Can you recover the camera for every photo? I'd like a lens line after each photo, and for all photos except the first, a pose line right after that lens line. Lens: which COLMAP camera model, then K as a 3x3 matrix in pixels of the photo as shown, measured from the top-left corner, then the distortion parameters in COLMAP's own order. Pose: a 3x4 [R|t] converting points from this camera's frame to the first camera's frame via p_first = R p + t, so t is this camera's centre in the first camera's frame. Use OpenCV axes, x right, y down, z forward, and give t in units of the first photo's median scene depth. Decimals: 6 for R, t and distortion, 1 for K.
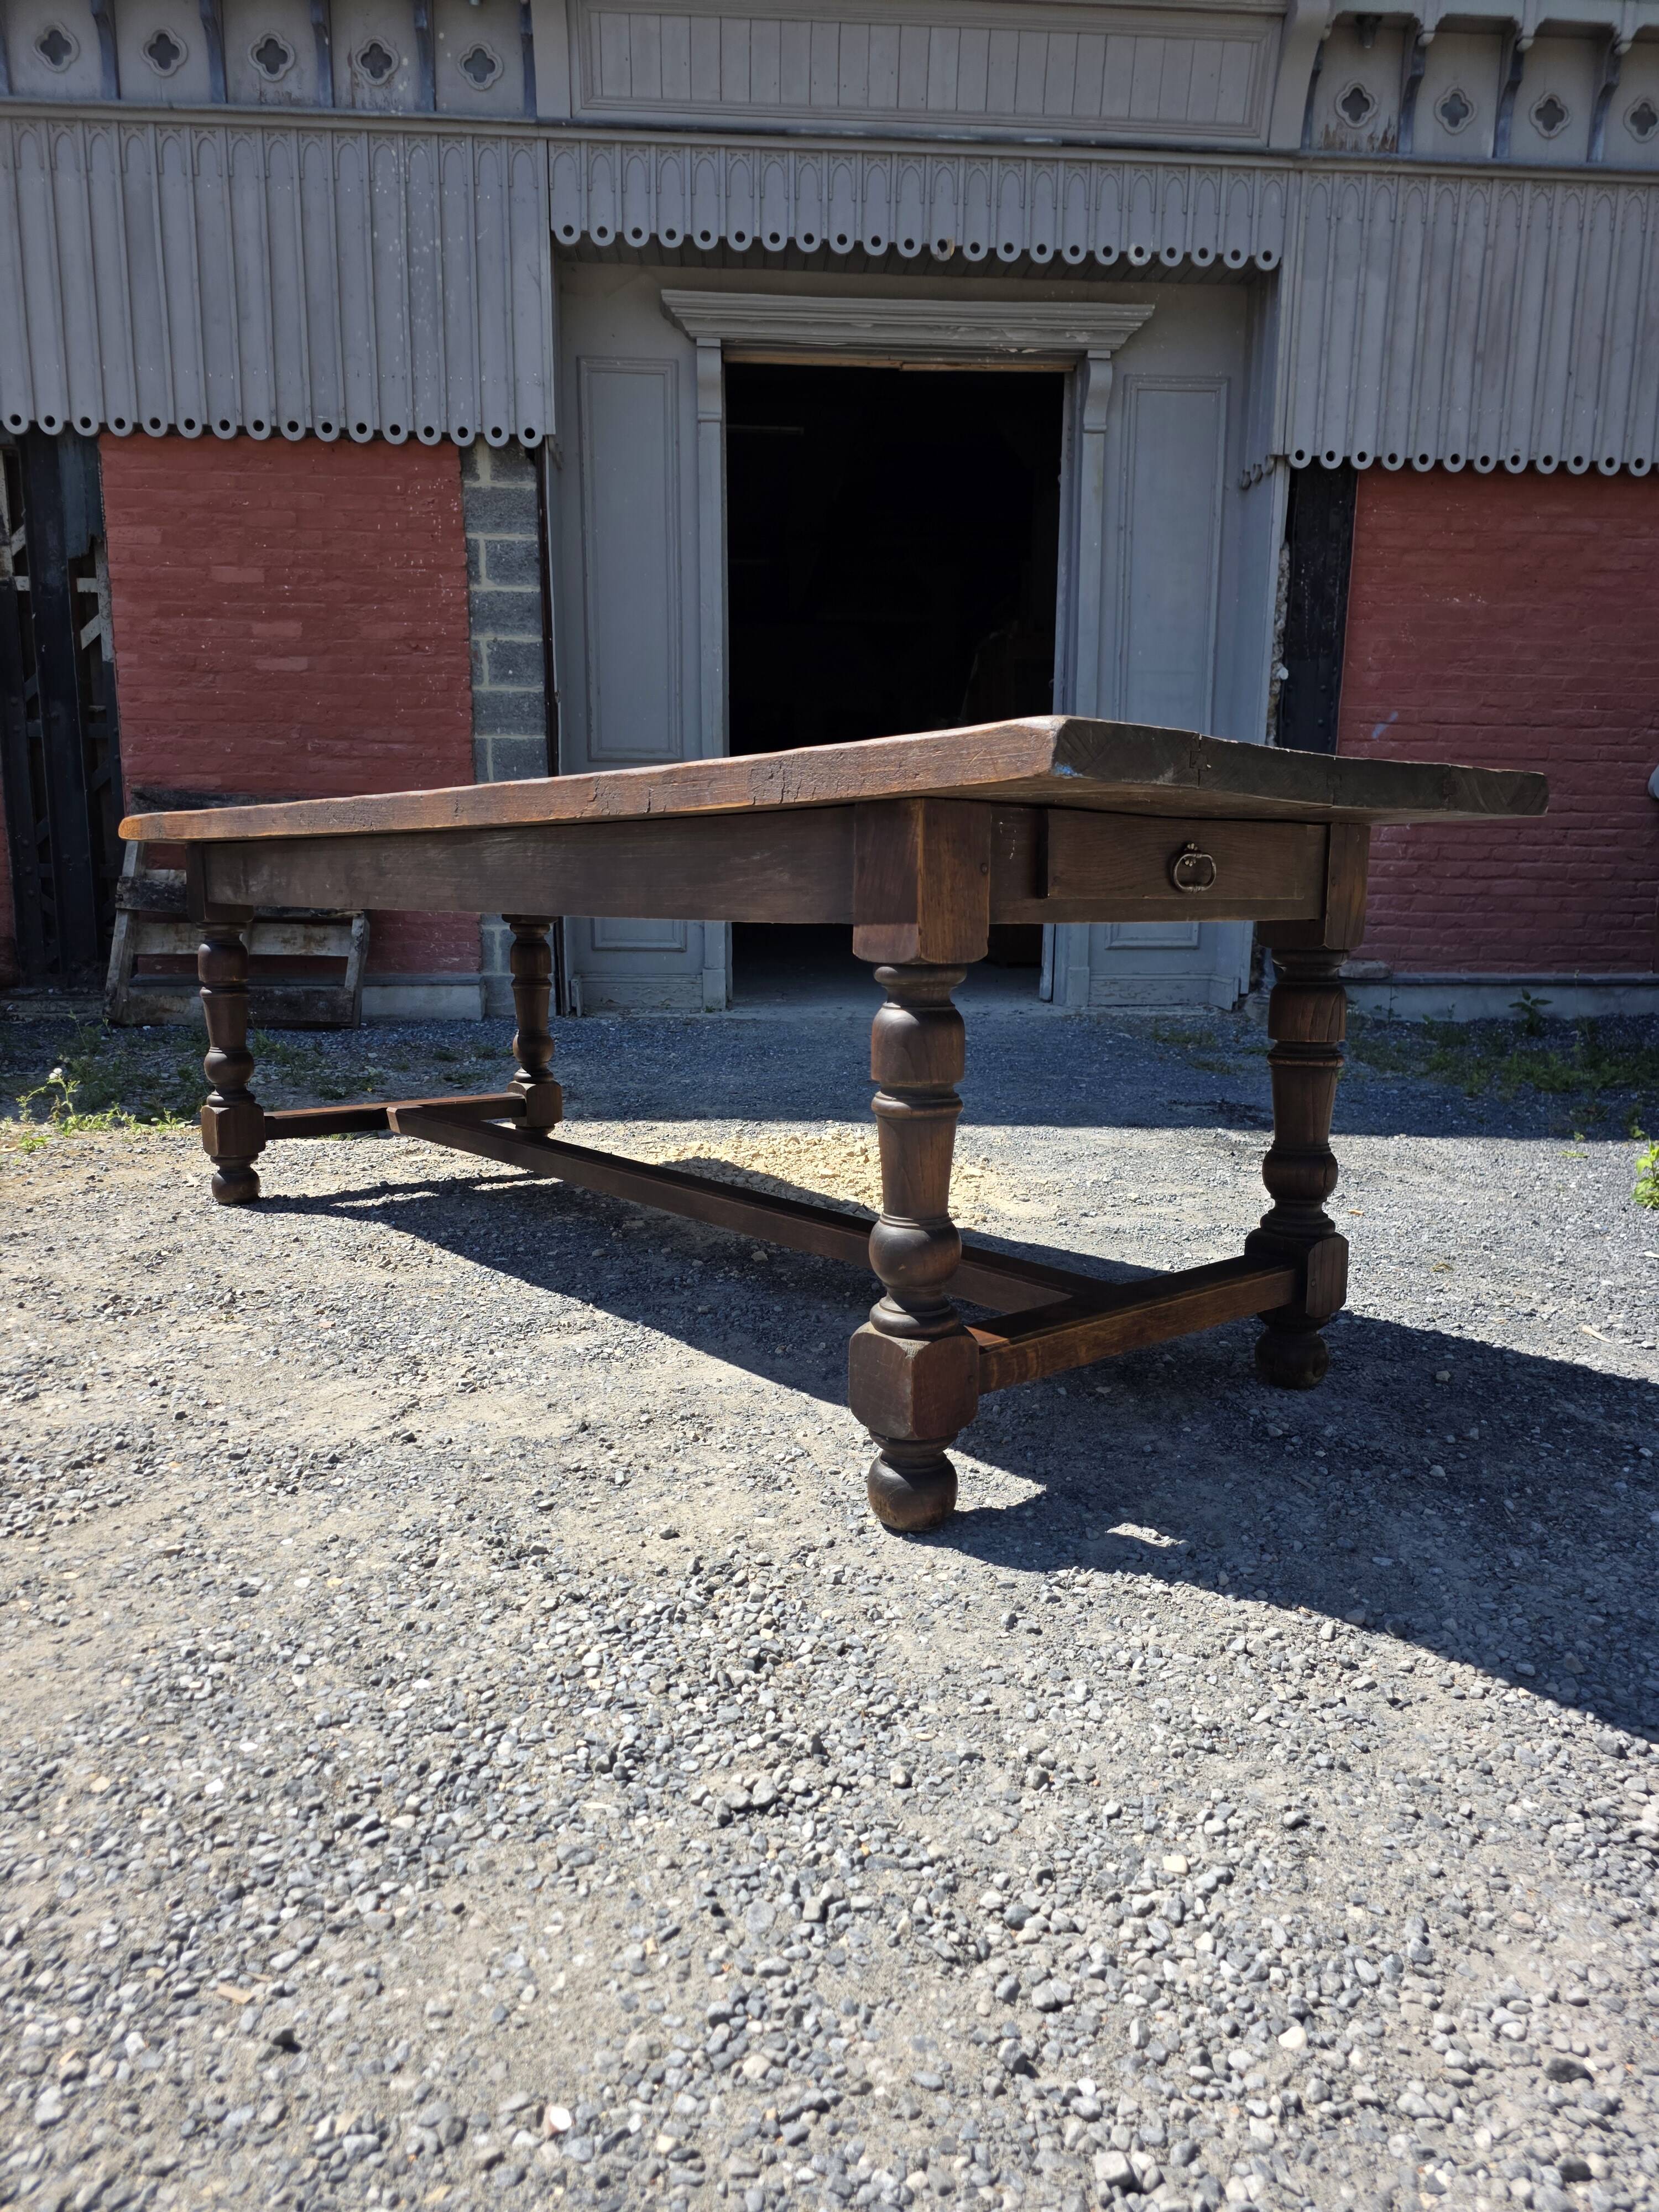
lens RADIAL K [[1464.0, 0, 835.8], [0, 1464.0, 1114.8], [0, 0, 1]] dist [0.039384, -0.027596]
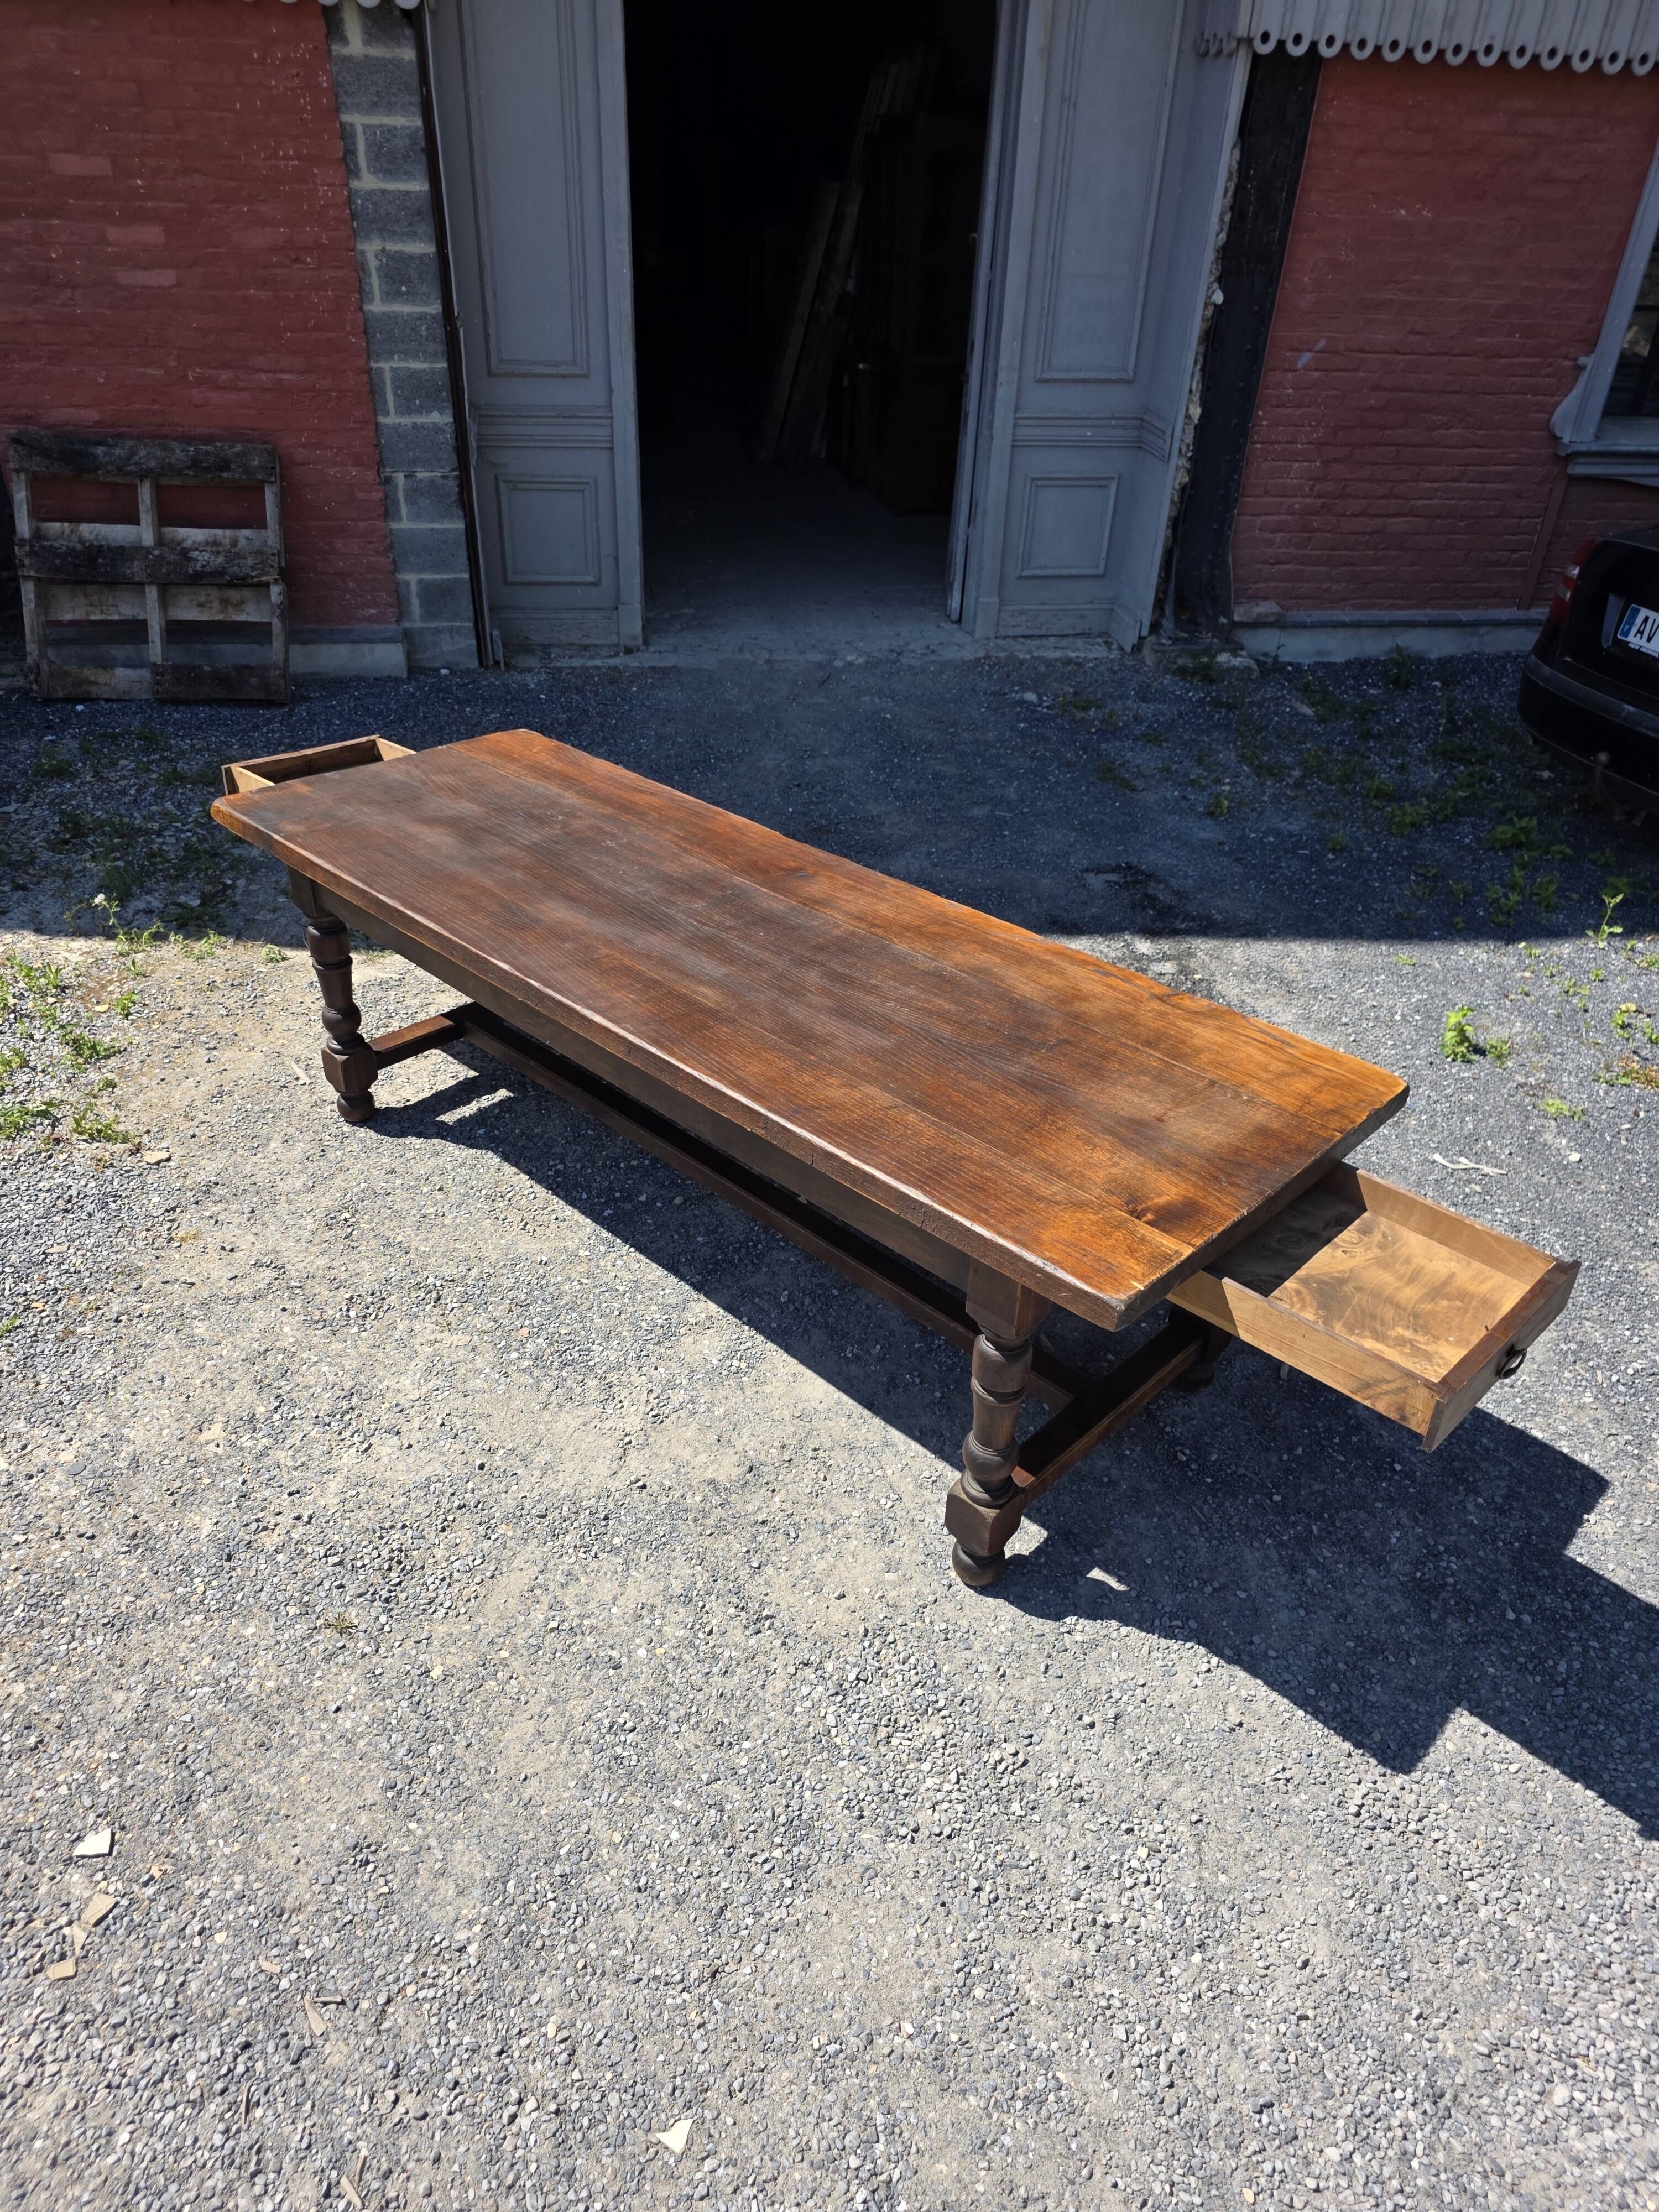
lens RADIAL K [[1462.3, 0, 825.7], [0, 1462.3, 1114.6], [0, 0, 1]] dist [0.048947, -0.041814]
pose [[0.994872, -0.028188, 0.097135, -0.264216], [-0.013783, 0.913637, 0.406297, -0.869521], [-0.100199, -0.405552, 0.908564, -0.308577]]
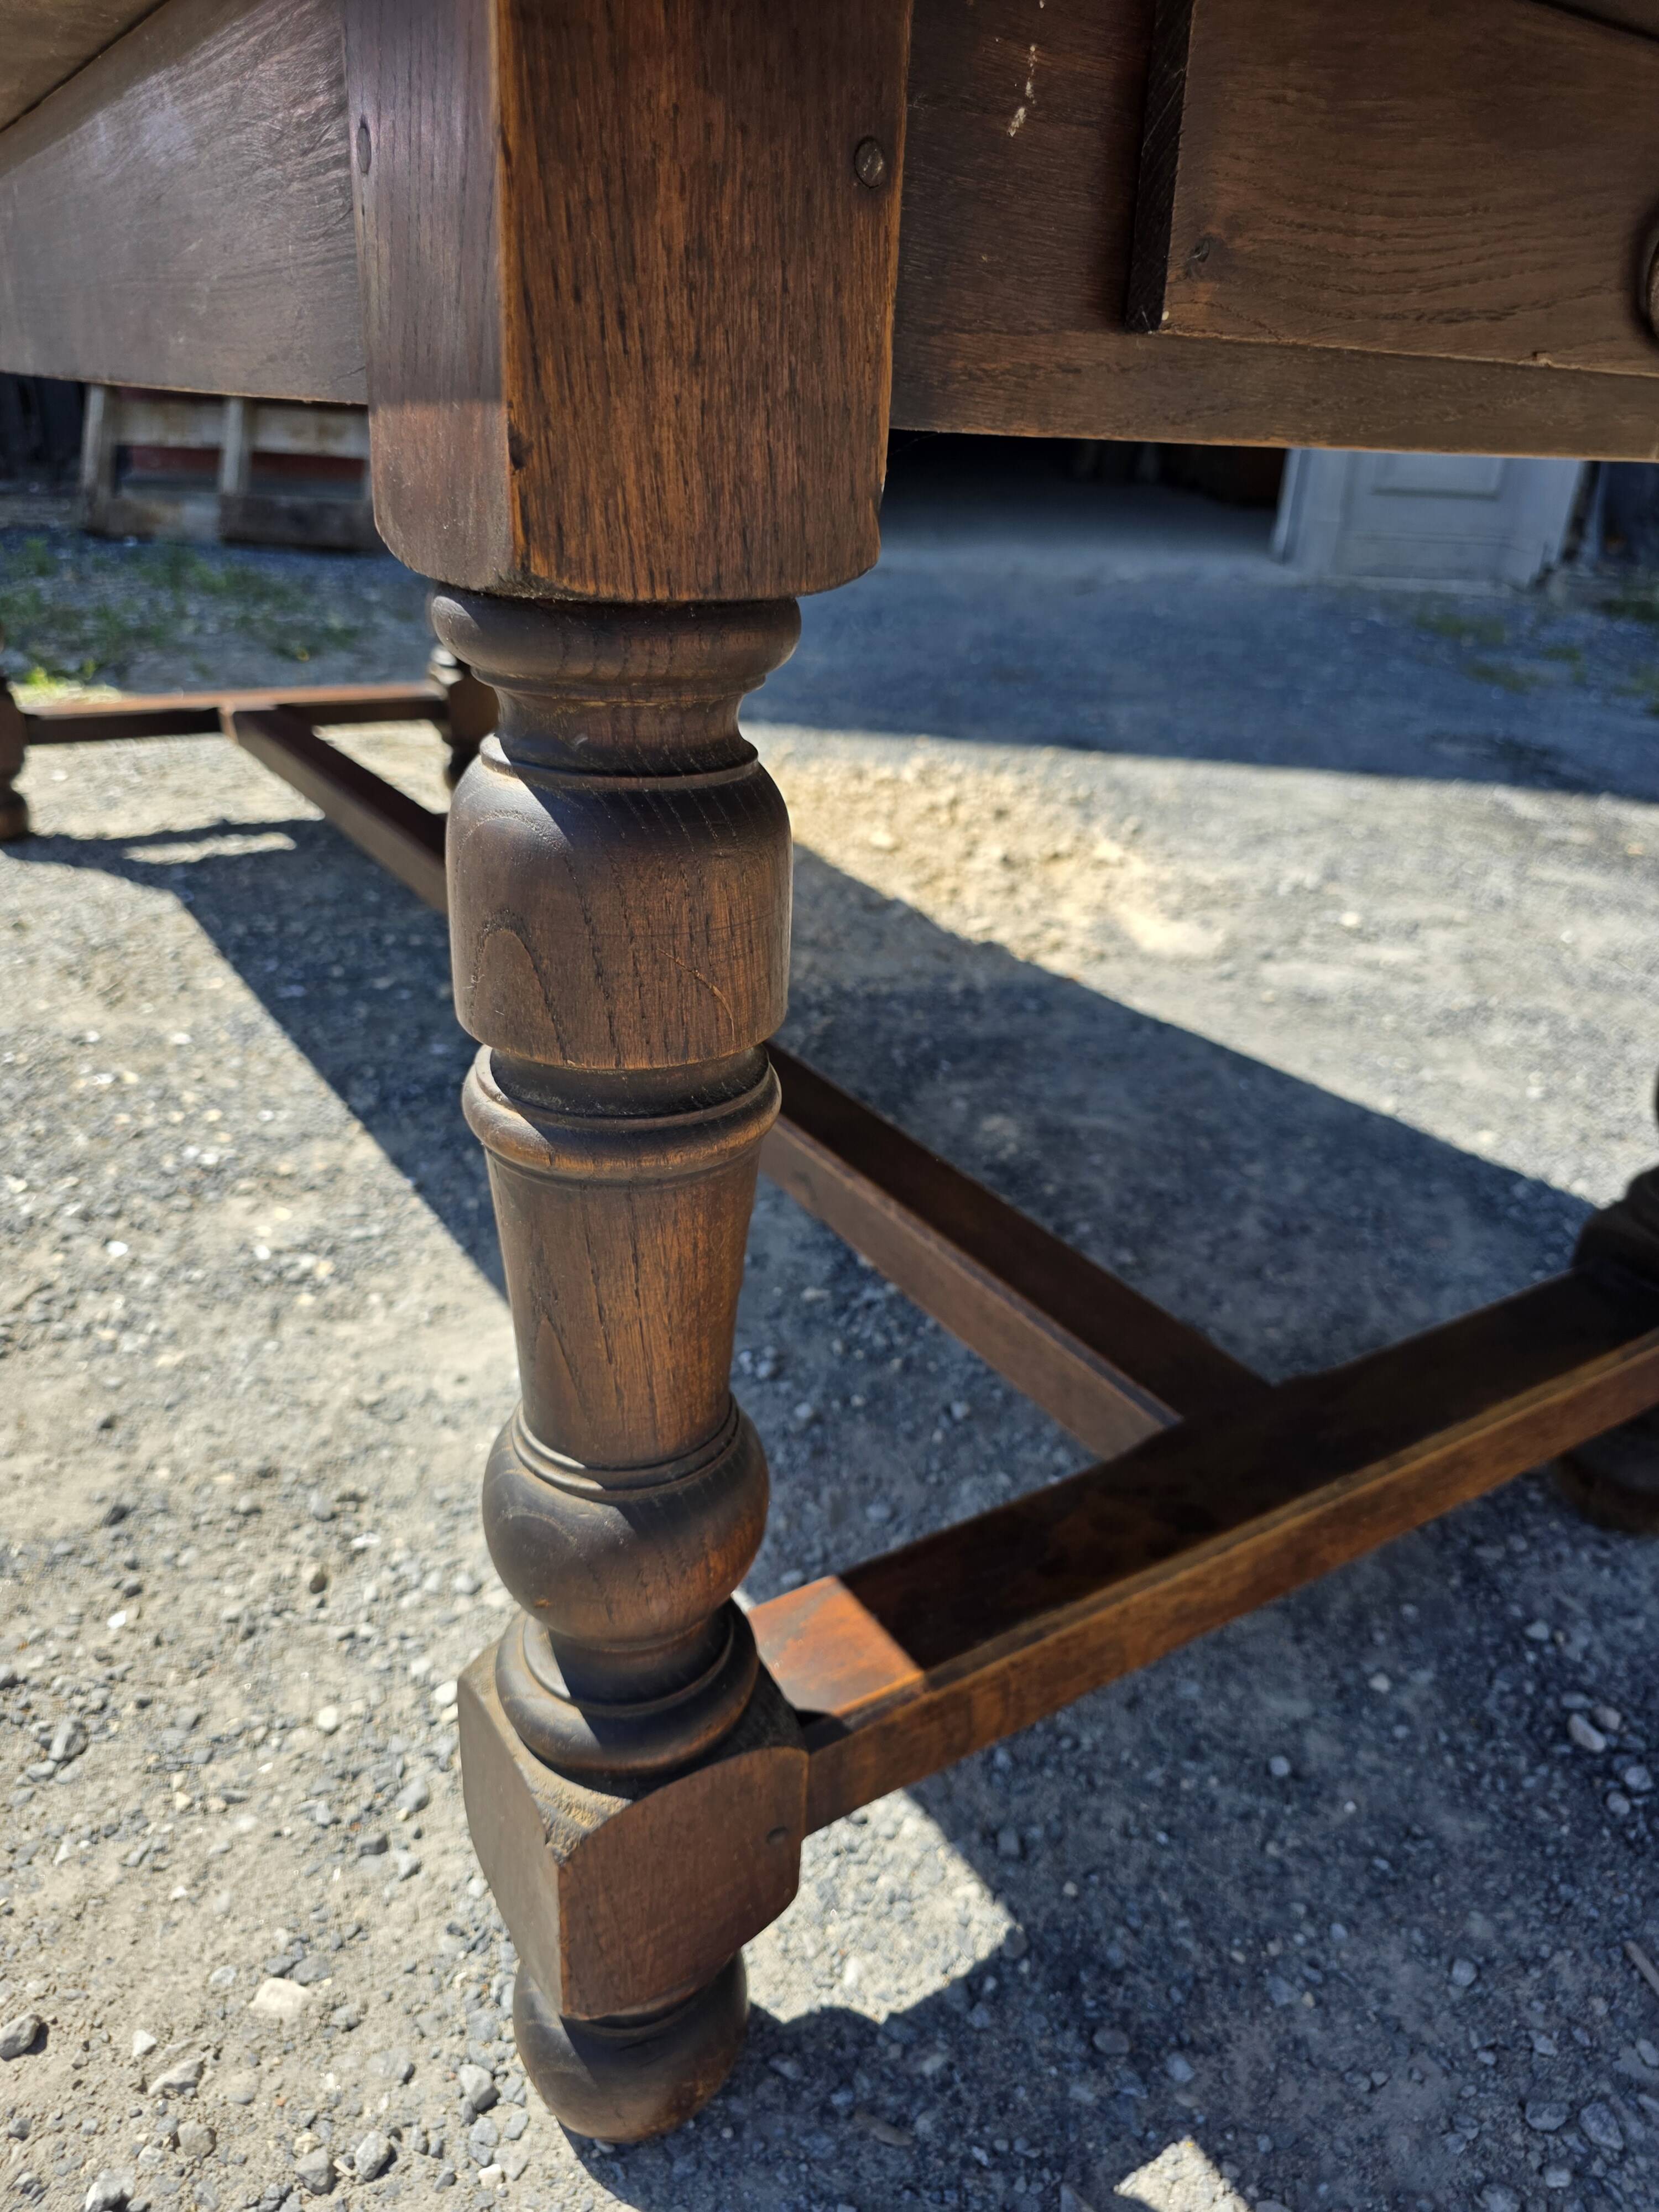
lens RADIAL K [[1524.0, 0, 830.9], [0, 1524.0, 1118.1], [0, 0, 1]] dist [-0.002581, -0.006403]
pose [[0.989912, 0.091888, -0.107848, 0.121541], [-0.057002, 0.955147, 0.290594, -0.085650], [0.129713, -0.281515, 0.950749, 0.662727]]
